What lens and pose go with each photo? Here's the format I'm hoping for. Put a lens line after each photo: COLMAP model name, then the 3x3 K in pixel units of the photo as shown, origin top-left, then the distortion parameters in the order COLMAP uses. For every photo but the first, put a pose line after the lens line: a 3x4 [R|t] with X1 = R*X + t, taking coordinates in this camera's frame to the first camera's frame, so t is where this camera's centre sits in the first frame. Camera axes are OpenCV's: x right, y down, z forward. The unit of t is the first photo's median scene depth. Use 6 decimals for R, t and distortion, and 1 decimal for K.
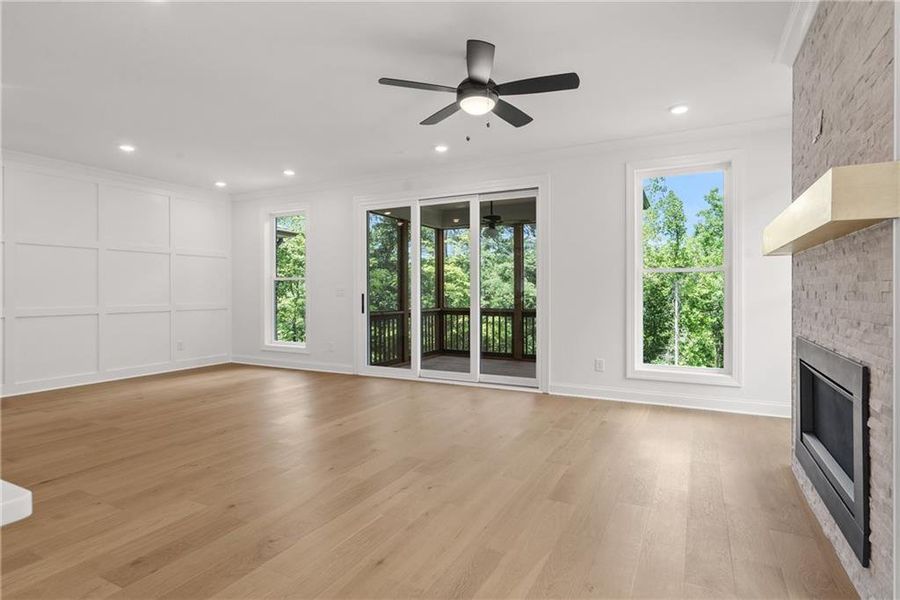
lens RADIAL K [[470.2, 0, 450.2], [0, 470.2, 290.1], [0, 0, 1]] dist [0.006196, 0.001347]
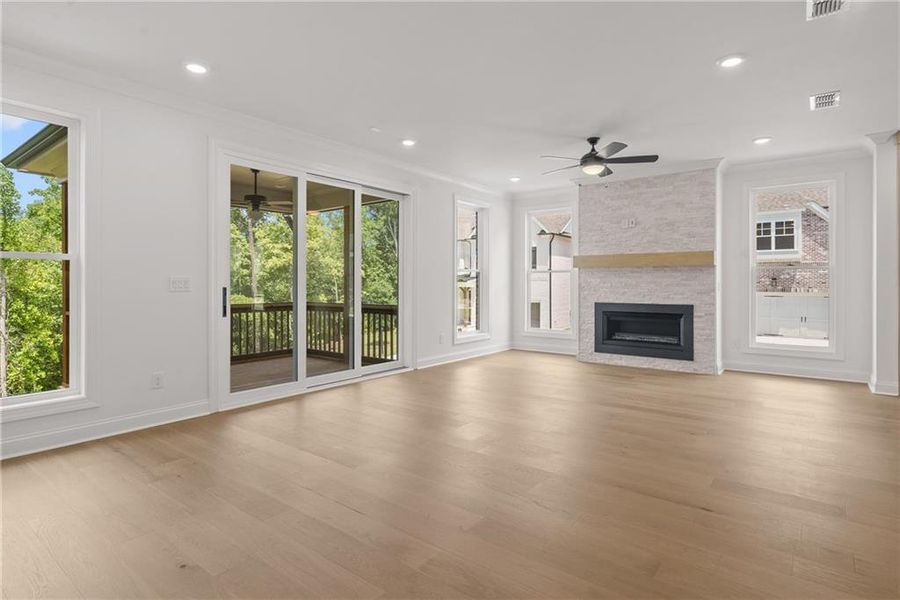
lens RADIAL K [[473.9, 0, 447.7], [0, 473.9, 287.7], [0, 0, 1]] dist [0.002871, 0.000879]
pose [[0.179490, -0.005332, 0.983745, -0.183497], [-0.003524, 0.999975, 0.006063, 0.000773], [-0.983754, -0.004555, 0.179467, 0.133702]]
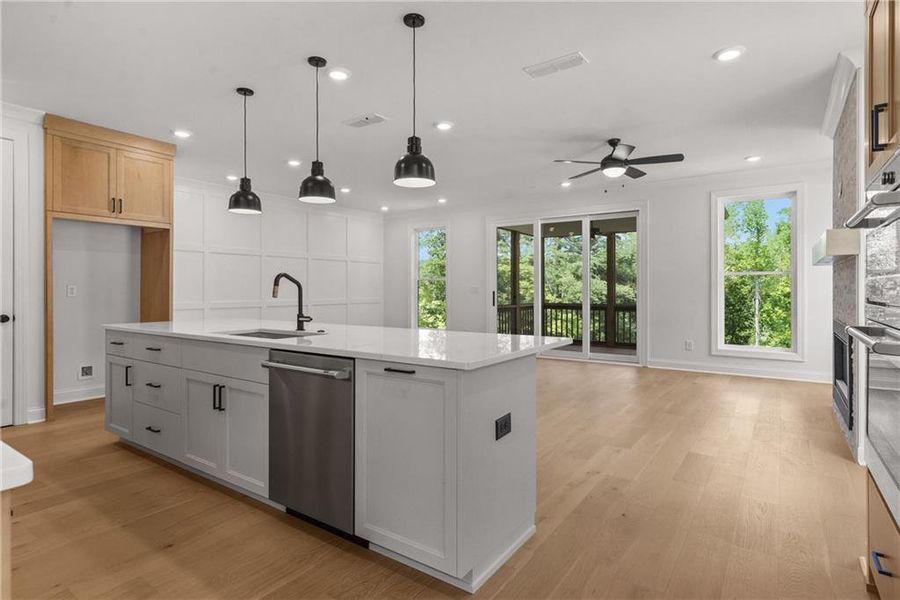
lens RADIAL K [[473.9, 0, 447.7], [0, 473.9, 287.7], [0, 0, 1]] dist [0.002871, 0.000879]
pose [[0.991332, 0.000858, -0.131376, -0.032451], [-0.000974, 0.999999, -0.000819, 0.000026], [0.131375, 0.000940, 0.991332, -0.073499]]
